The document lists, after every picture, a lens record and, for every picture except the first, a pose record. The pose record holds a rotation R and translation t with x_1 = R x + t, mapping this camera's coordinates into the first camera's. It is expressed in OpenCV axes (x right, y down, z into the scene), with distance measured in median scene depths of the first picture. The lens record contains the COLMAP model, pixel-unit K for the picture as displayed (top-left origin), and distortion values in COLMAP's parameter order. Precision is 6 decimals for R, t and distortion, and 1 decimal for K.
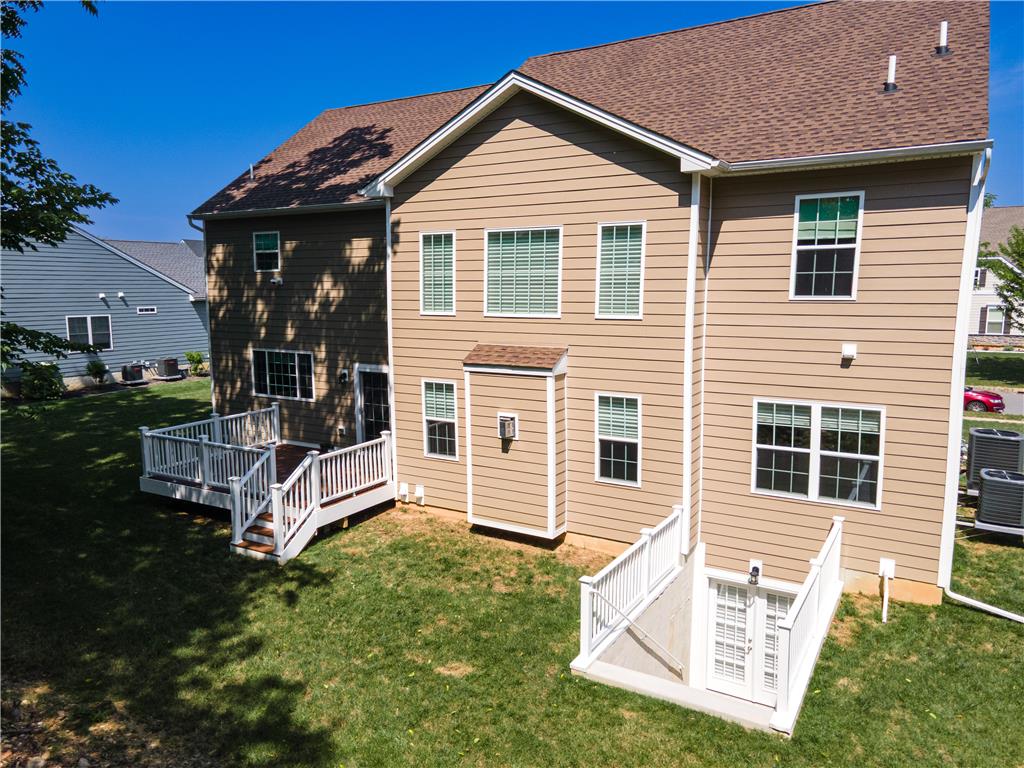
lens RADIAL K [[744.2, 0, 512.0], [0, 744.2, 384.0], [0, 0, 1]] dist [0.011275, 0.049692]
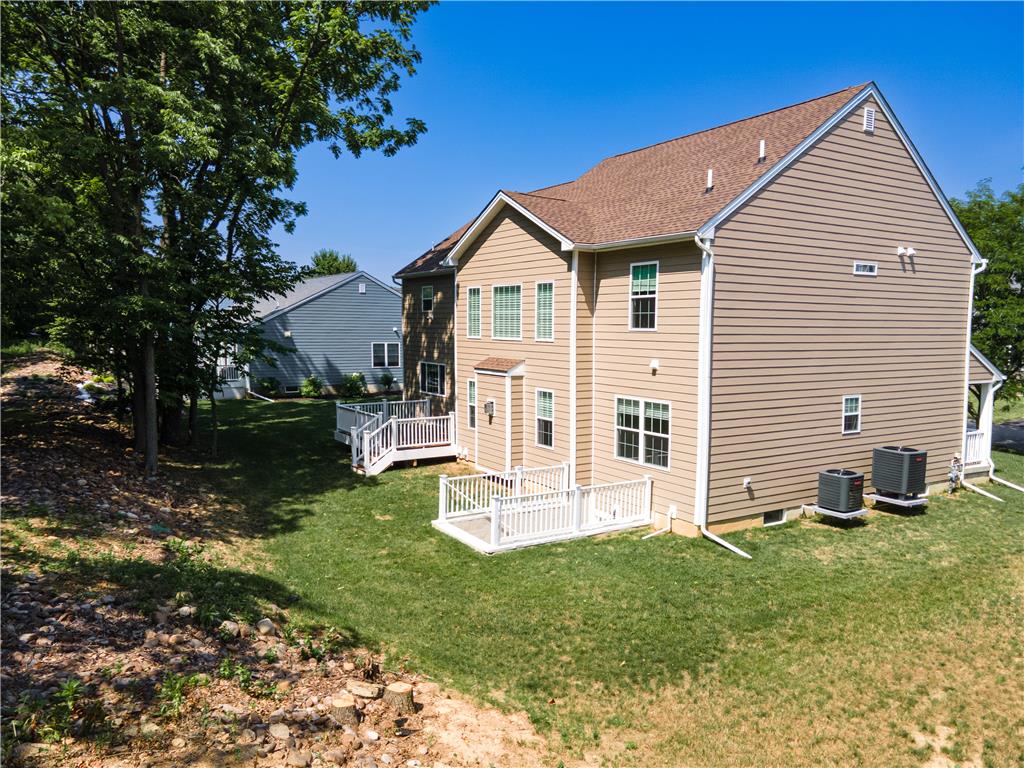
lens RADIAL K [[744.2, 0, 512.0], [0, 744.2, 384.0], [0, 0, 1]] dist [0.011275, 0.049692]
pose [[0.891554, 0.048576, -0.450303, 0.831920], [-0.073571, 0.996560, -0.038160, 0.070889], [0.446900, 0.067150, 0.892060, -0.452191]]
